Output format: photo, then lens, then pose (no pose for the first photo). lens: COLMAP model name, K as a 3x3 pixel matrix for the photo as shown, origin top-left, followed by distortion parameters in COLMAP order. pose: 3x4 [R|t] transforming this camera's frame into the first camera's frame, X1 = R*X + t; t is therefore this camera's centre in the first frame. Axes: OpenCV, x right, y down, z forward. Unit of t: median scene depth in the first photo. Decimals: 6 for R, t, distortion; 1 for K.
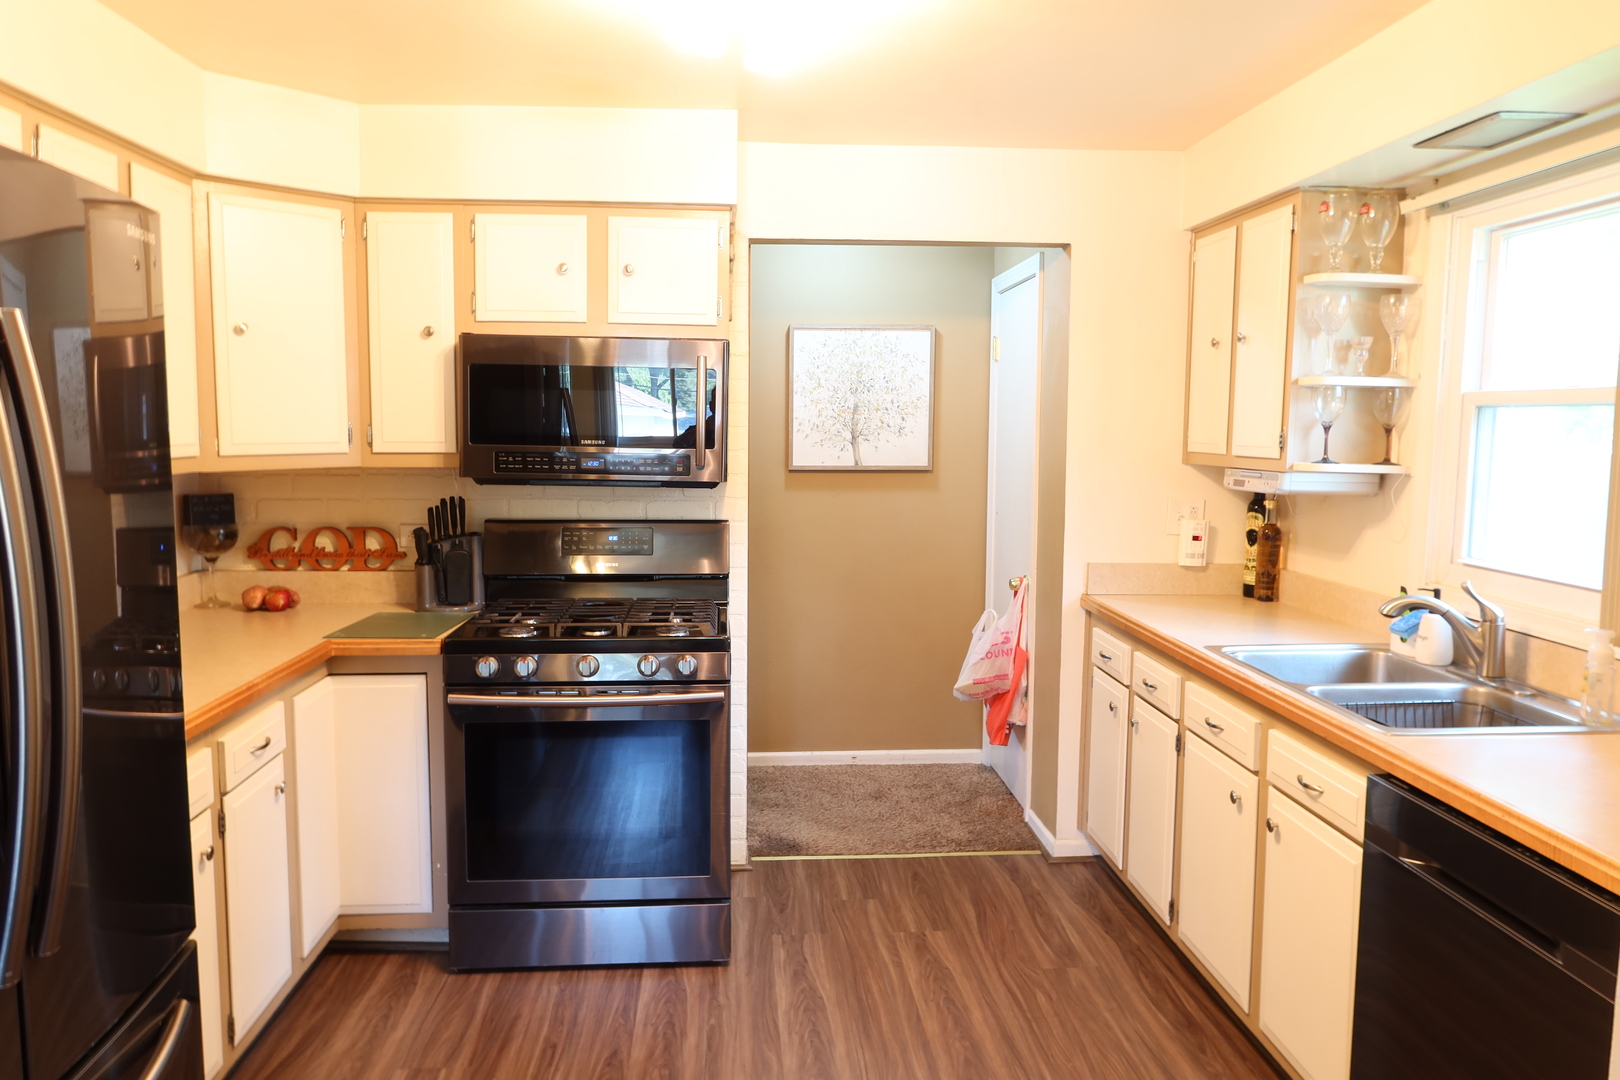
lens RADIAL K [[1133.0, 0, 794.7], [0, 1133.0, 530.4], [0, 0, 1]] dist [-0.023251, 0.002085]
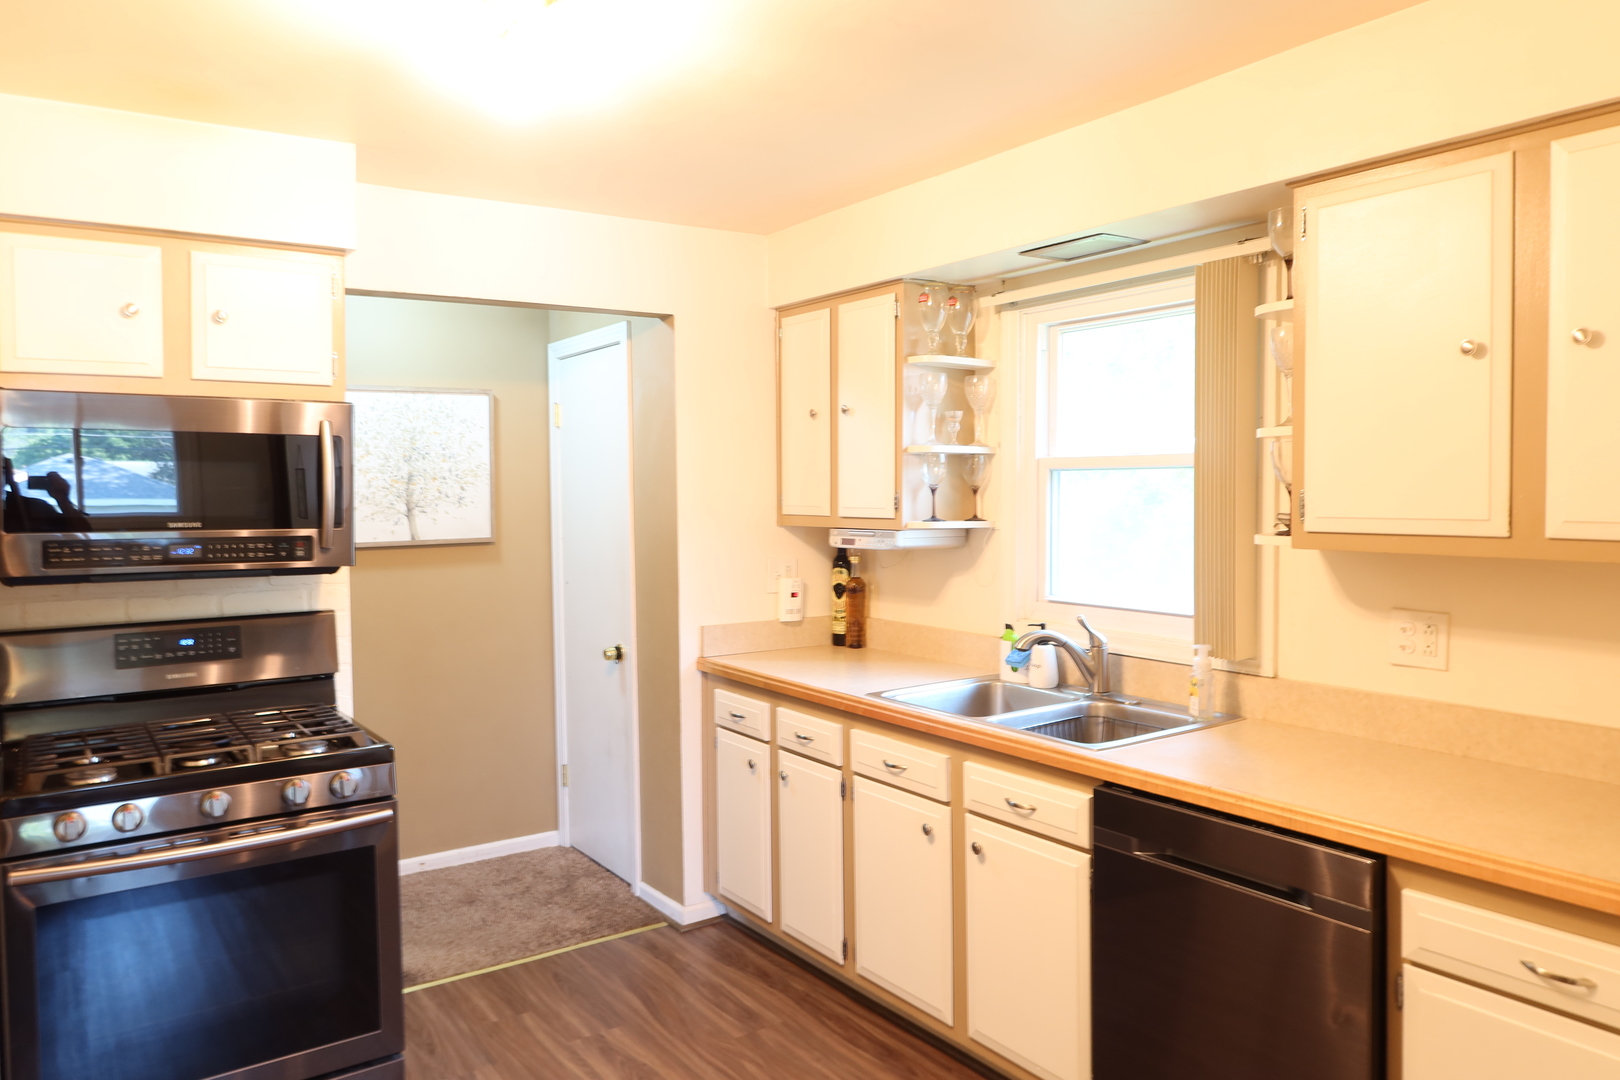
lens RADIAL K [[1133.0, 0, 818.4], [0, 1133.0, 531.5], [0, 0, 1]] dist [-0.023251, 0.002085]
pose [[0.853090, -0.037475, 0.520417, -0.208393], [0.066130, 0.997140, -0.036599, -0.014143], [-0.517557, 0.065637, 0.853128, 0.082683]]
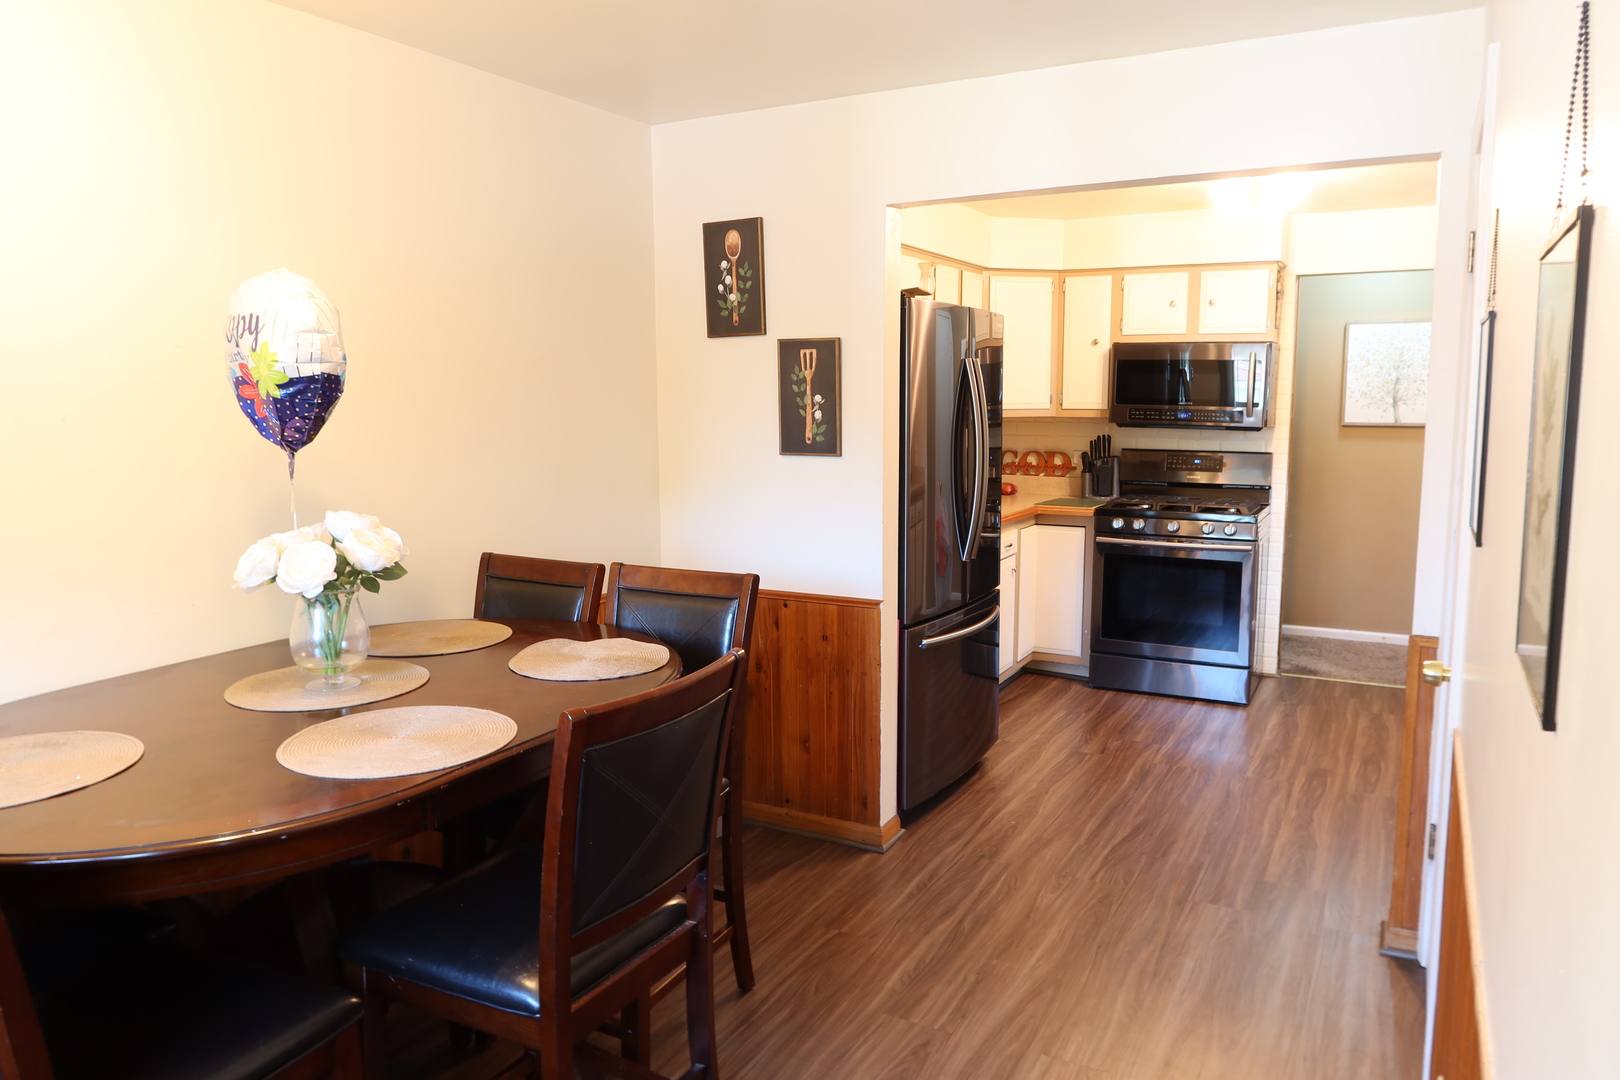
lens RADIAL K [[1133.0, 0, 812.8], [0, 1133.0, 536.7], [0, 0, 1]] dist [-0.023251, 0.002085]
pose [[0.856309, 0.059281, -0.513050, 0.233616], [-0.041979, 0.998093, 0.045261, 0.071748], [0.514754, -0.017220, 0.857165, -0.784978]]
